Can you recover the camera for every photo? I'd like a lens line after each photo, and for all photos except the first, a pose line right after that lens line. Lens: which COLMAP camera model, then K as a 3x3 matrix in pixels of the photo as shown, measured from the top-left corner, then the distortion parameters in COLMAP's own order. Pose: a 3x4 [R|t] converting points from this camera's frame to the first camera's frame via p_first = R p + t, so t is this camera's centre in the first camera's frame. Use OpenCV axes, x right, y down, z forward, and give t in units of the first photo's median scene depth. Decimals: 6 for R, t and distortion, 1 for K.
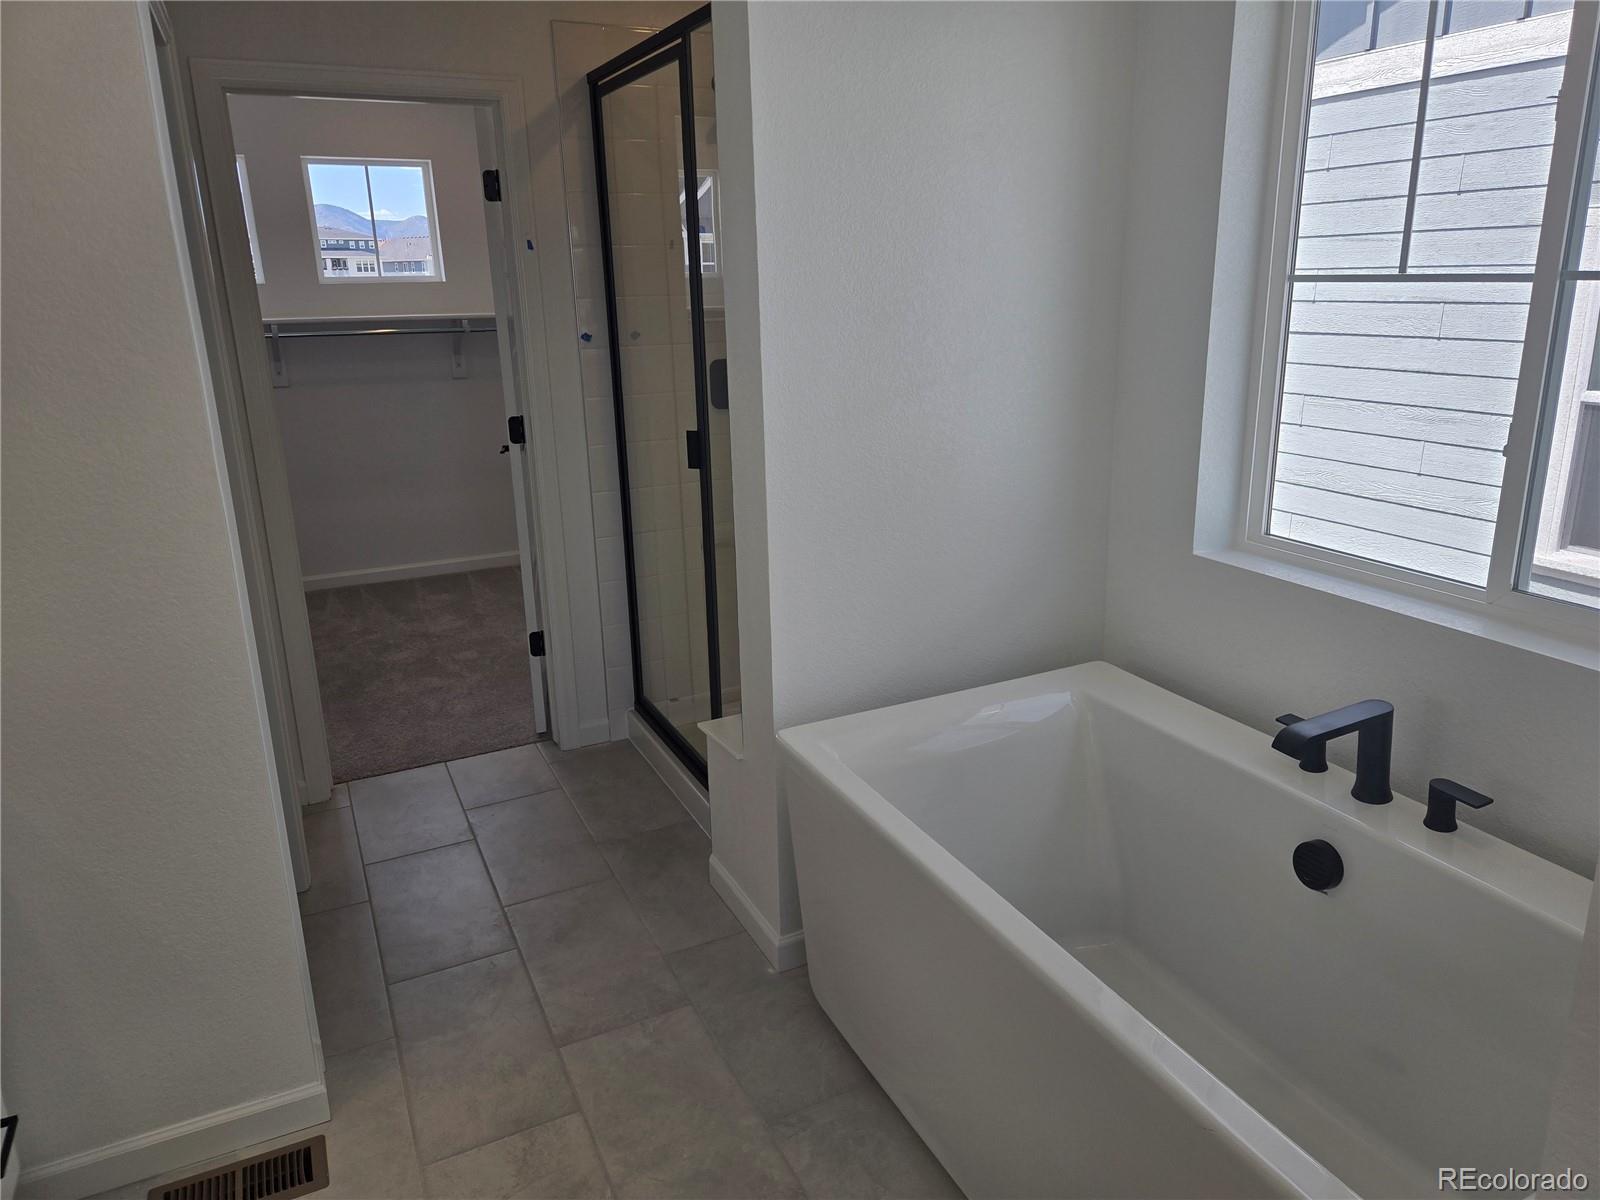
lens RADIAL K [[1109.9, 0, 800.0], [0, 1109.9, 600.0], [0, 0, 1]] dist [0.109311, -0.117742]
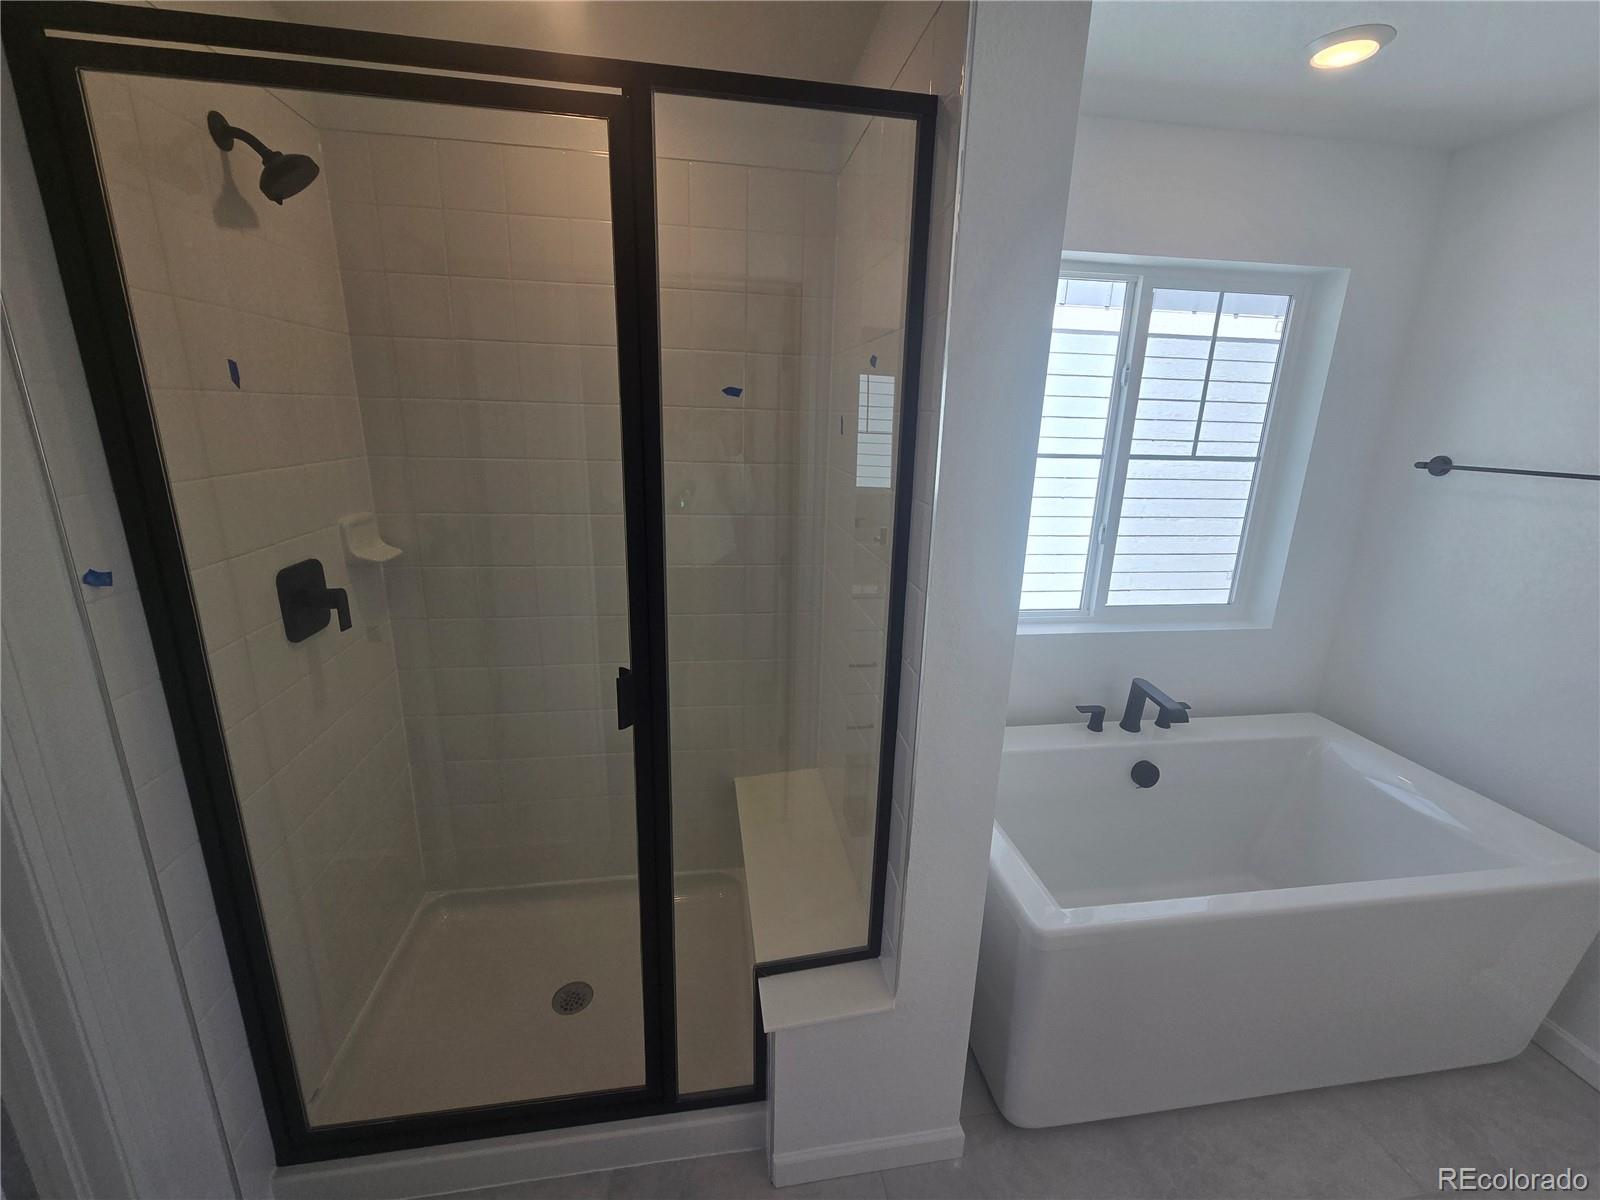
lens RADIAL K [[674.9, 0, 798.2], [0, 674.9, 594.7], [0, 0, 1]] dist [-0.001298, -0.000015]
pose [[0.274432, -0.226480, 0.934555, -0.645665], [0.237605, 0.957704, 0.162317, -0.351305], [-0.931789, 0.177510, 0.316637, 1.102990]]
